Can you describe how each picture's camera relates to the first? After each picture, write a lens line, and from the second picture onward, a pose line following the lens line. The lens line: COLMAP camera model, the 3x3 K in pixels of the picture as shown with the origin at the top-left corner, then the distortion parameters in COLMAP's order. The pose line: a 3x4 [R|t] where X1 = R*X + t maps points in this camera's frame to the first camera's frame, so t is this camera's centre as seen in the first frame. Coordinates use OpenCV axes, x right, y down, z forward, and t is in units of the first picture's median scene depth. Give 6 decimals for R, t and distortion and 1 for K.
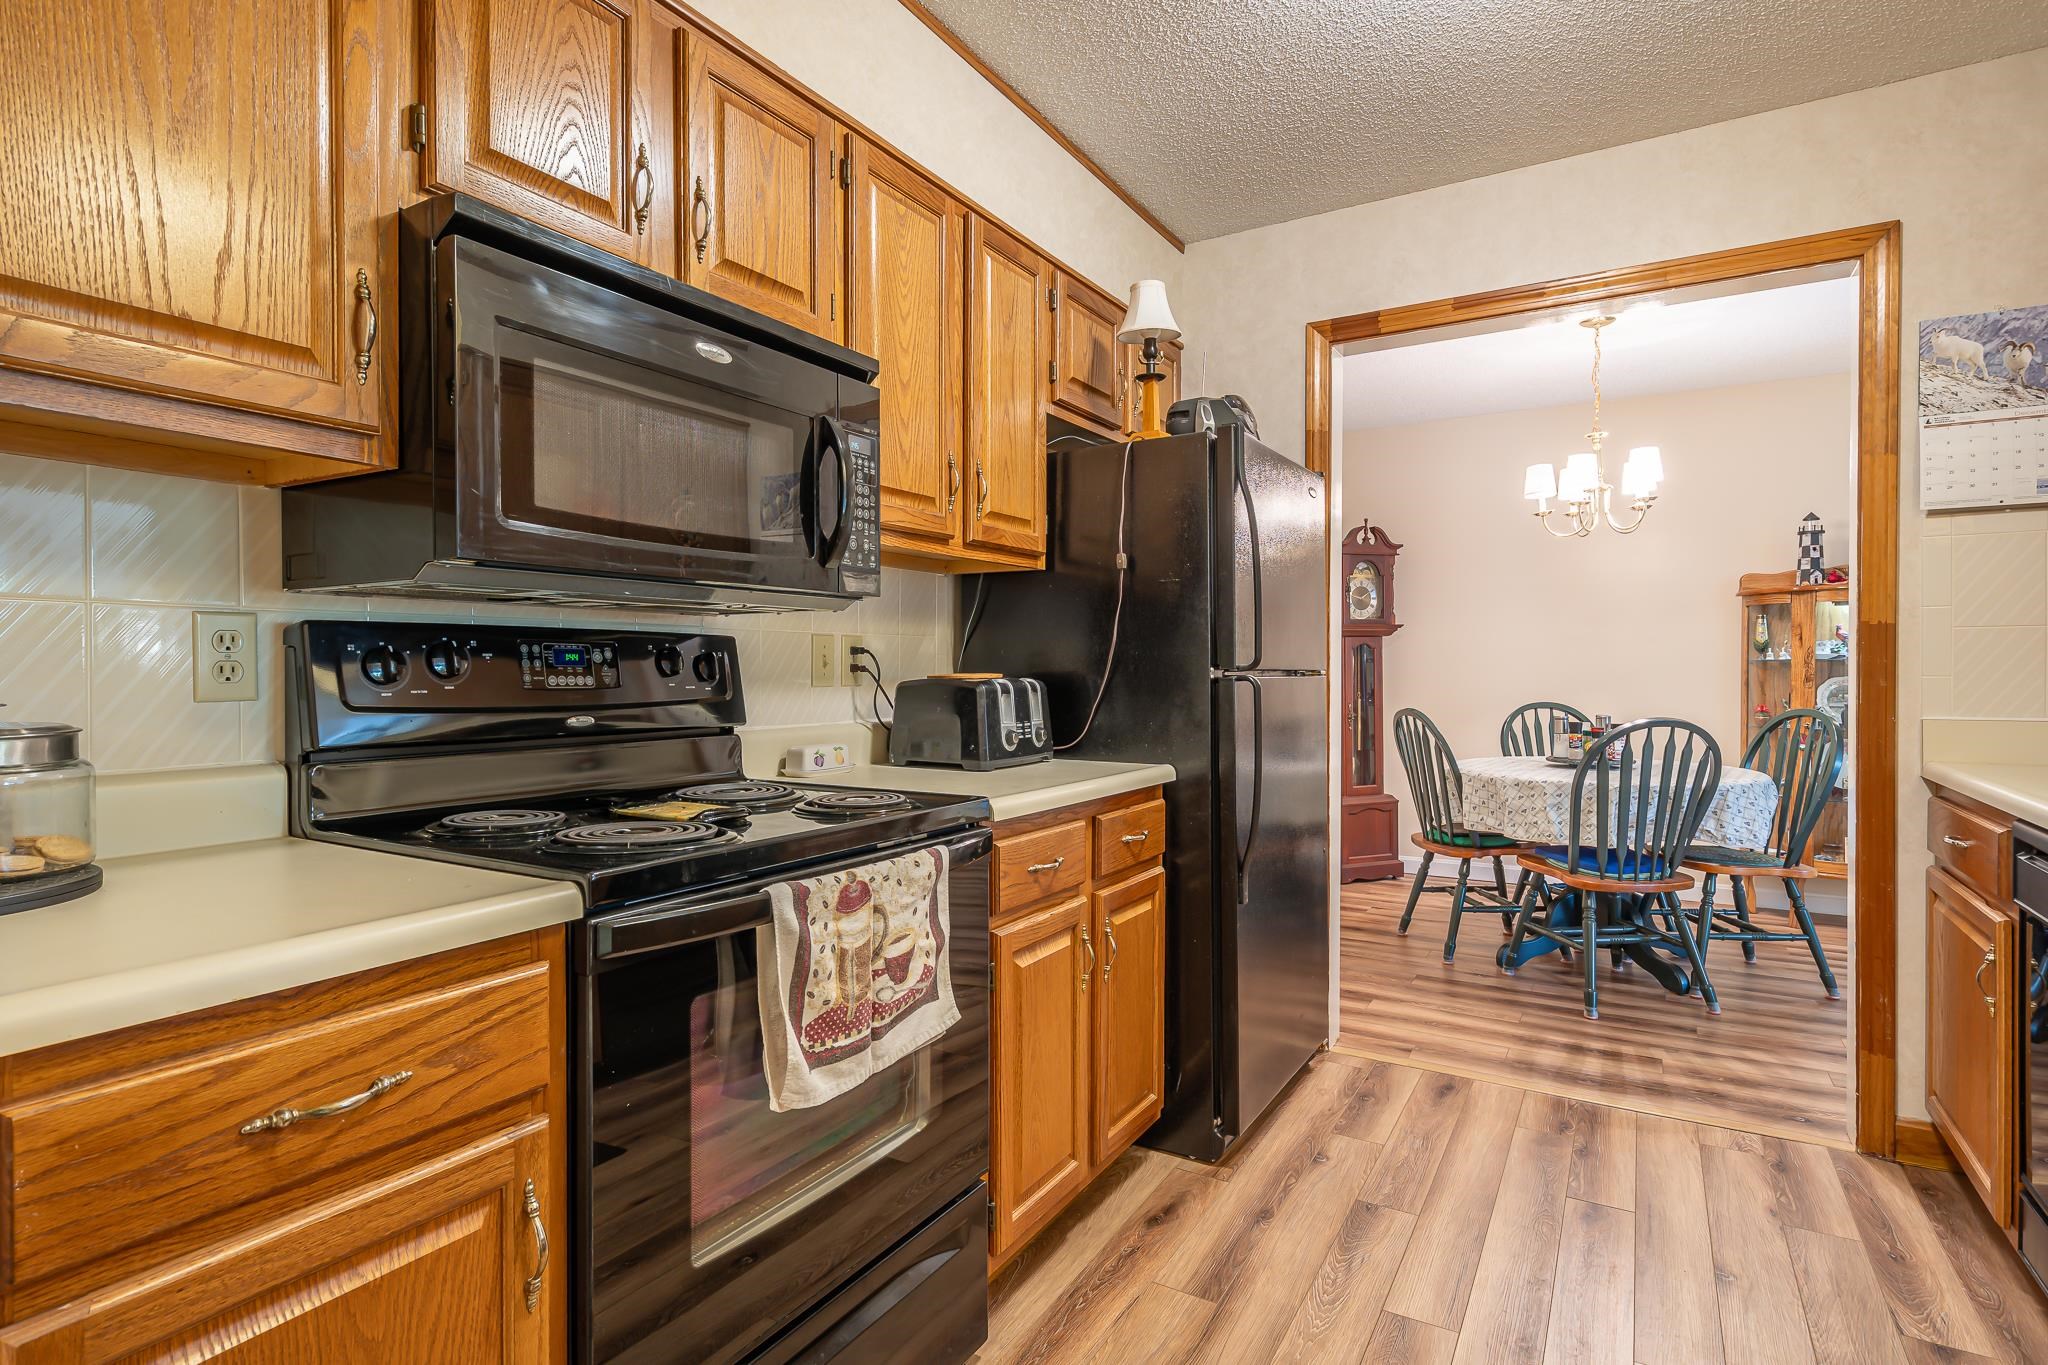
lens RADIAL K [[1050.7, 0, 1015.7], [0, 1050.7, 679.2], [0, 0, 1]] dist [-0.000331, 0.001019]
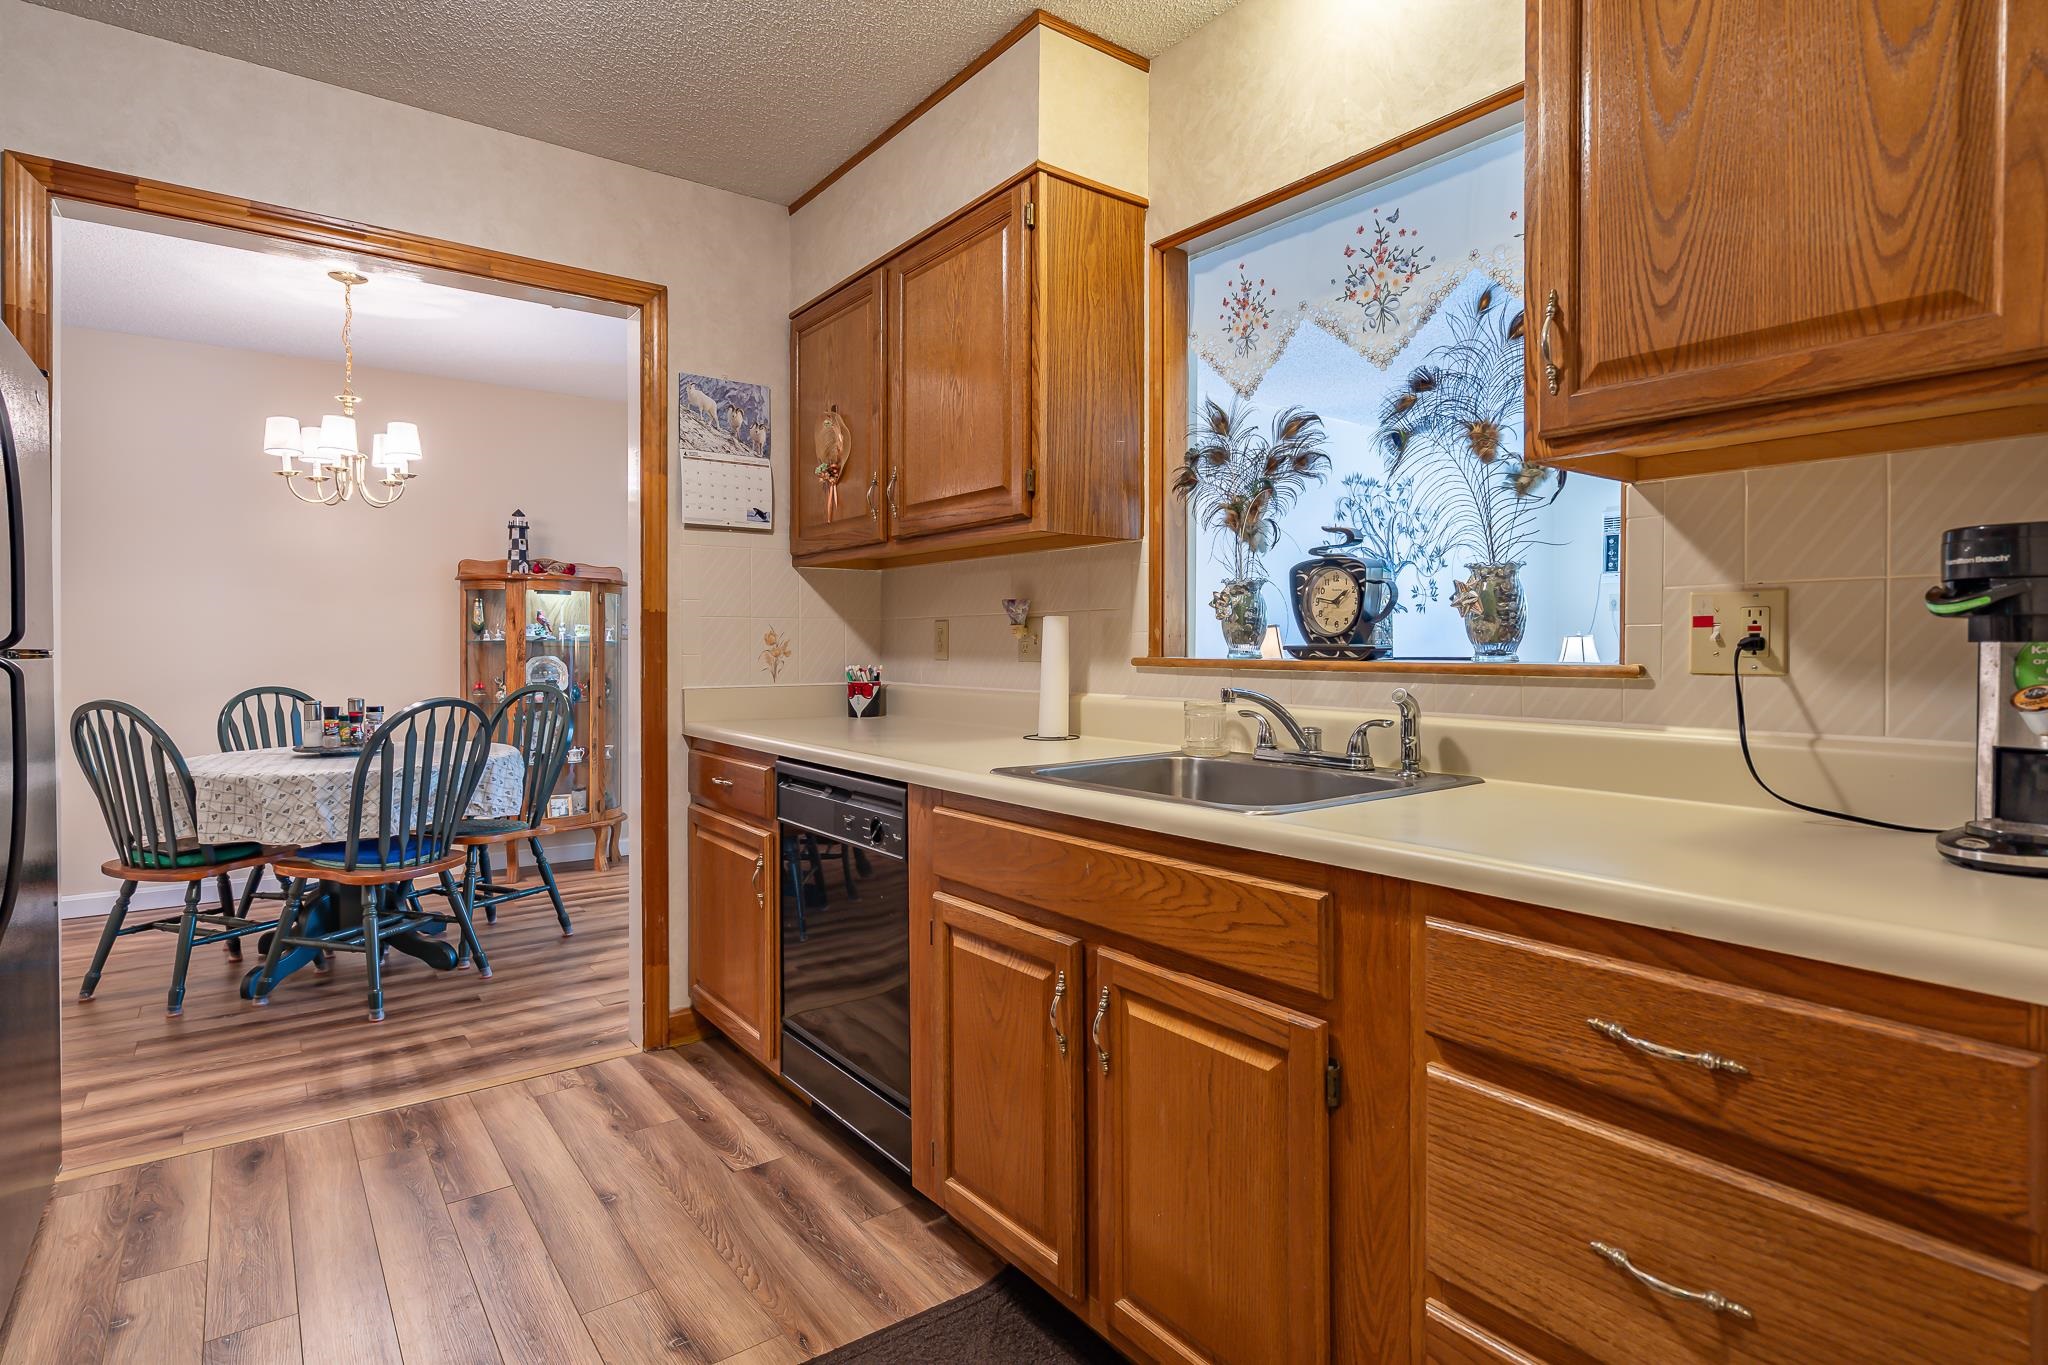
lens RADIAL K [[1054.7, 0, 1034.6], [0, 1054.7, 655.7], [0, 0, 1]] dist [-0.001022, 0.000962]
pose [[0.362366, -0.004846, 0.932023, -0.154172], [0.008788, 0.999960, 0.001782, -0.000282], [-0.931994, 0.007545, 0.362394, 0.141843]]
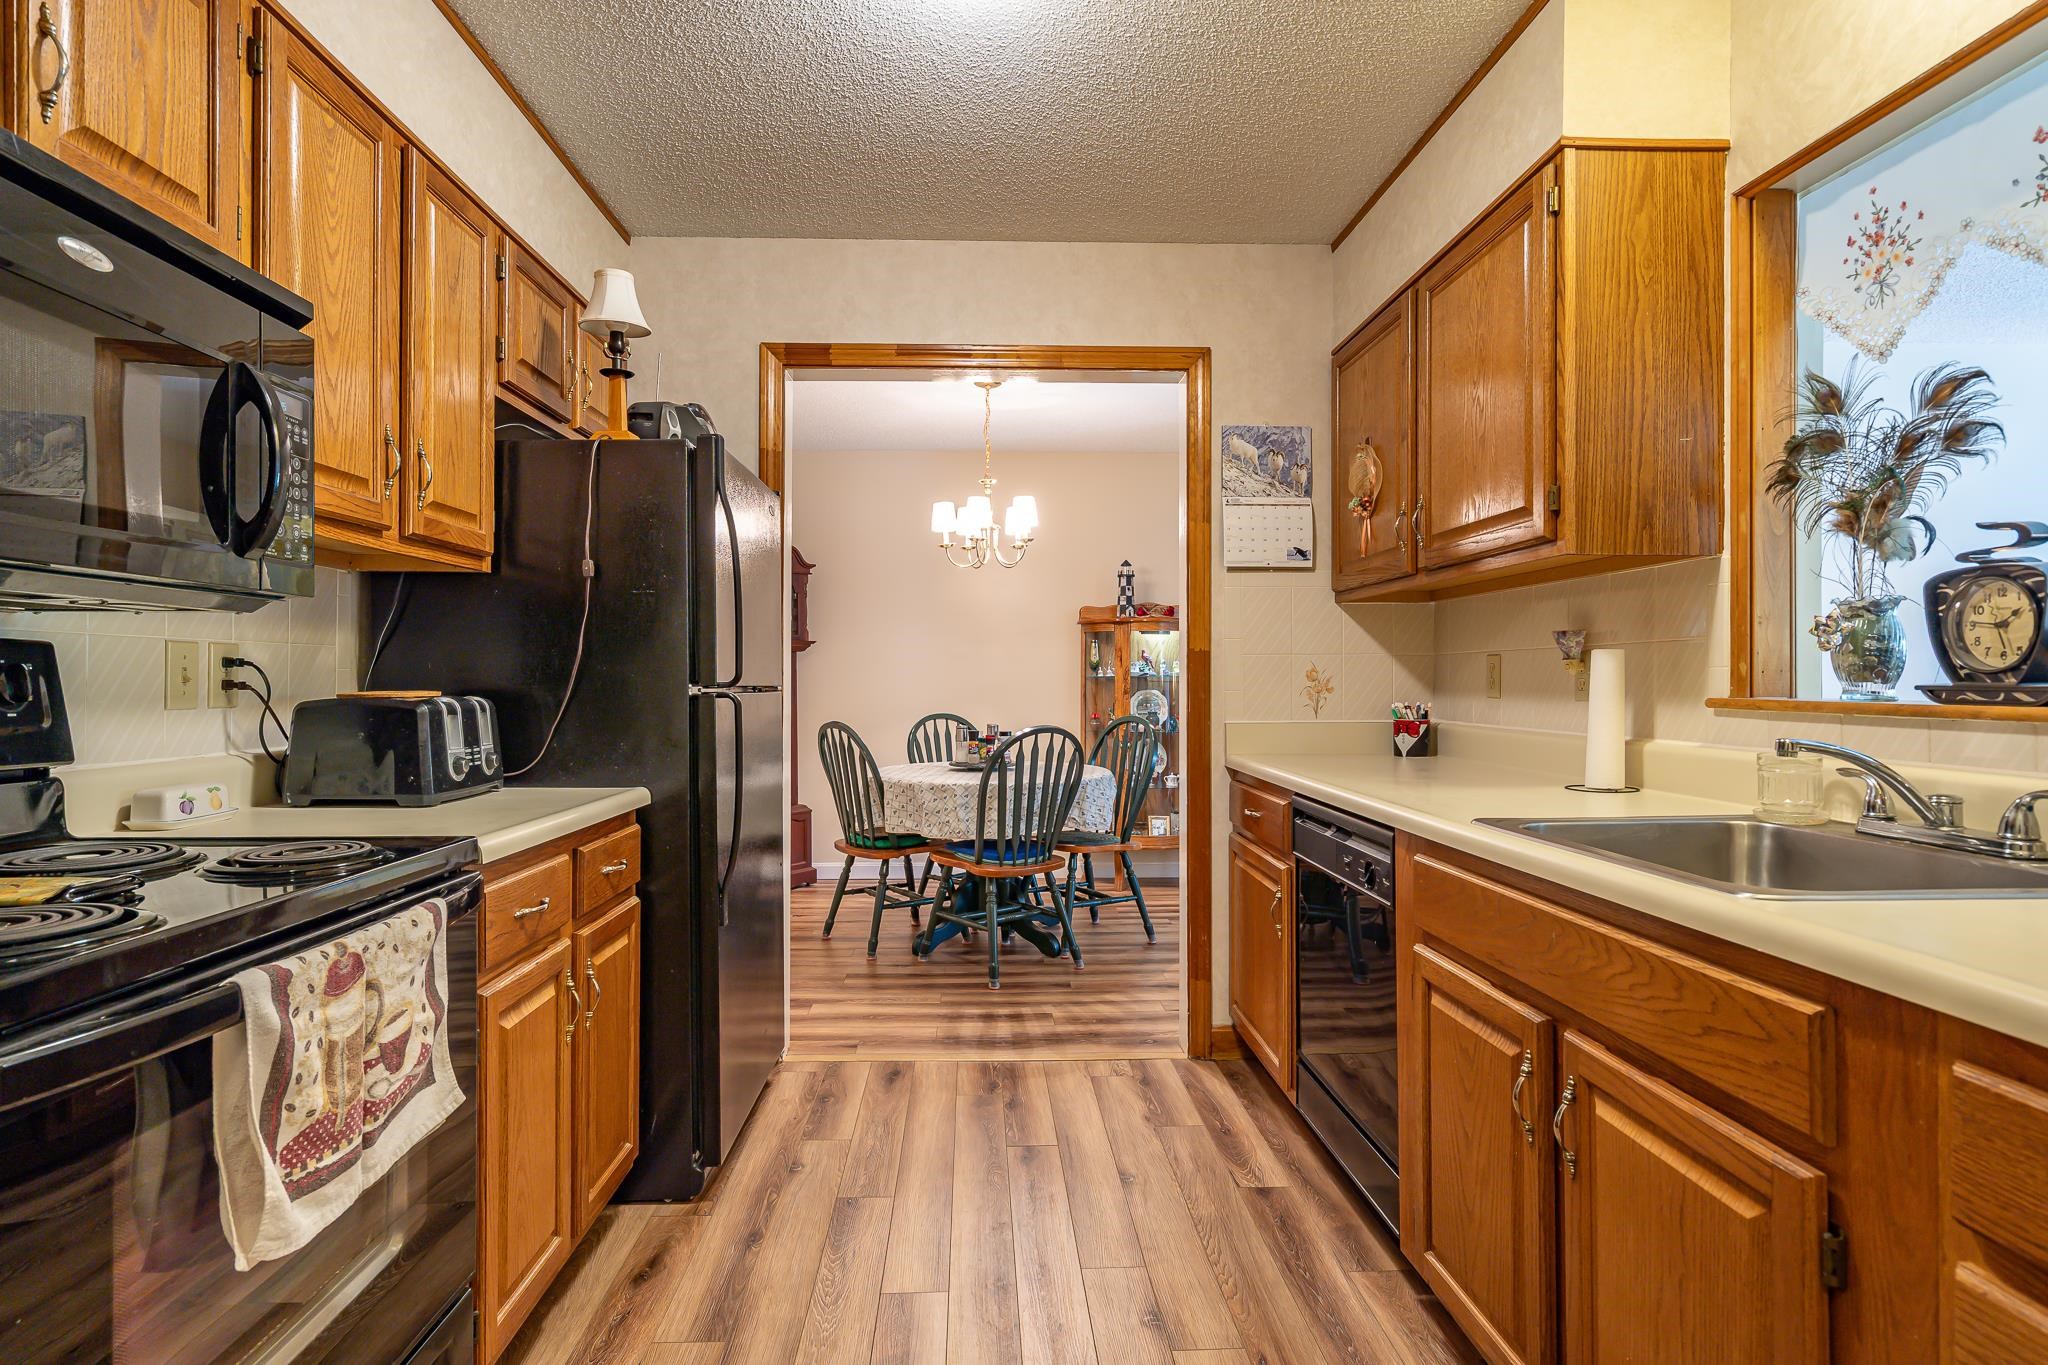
lens RADIAL K [[1060.3, 0, 1013.5], [0, 1060.3, 678.1], [0, 0, 1]] dist [-0.000870, 0.002502]
pose [[0.834214, 0.003163, 0.551432, -0.099115], [0.004116, 0.999920, -0.011962, -0.003736], [-0.551425, 0.012248, 0.834134, 0.023332]]
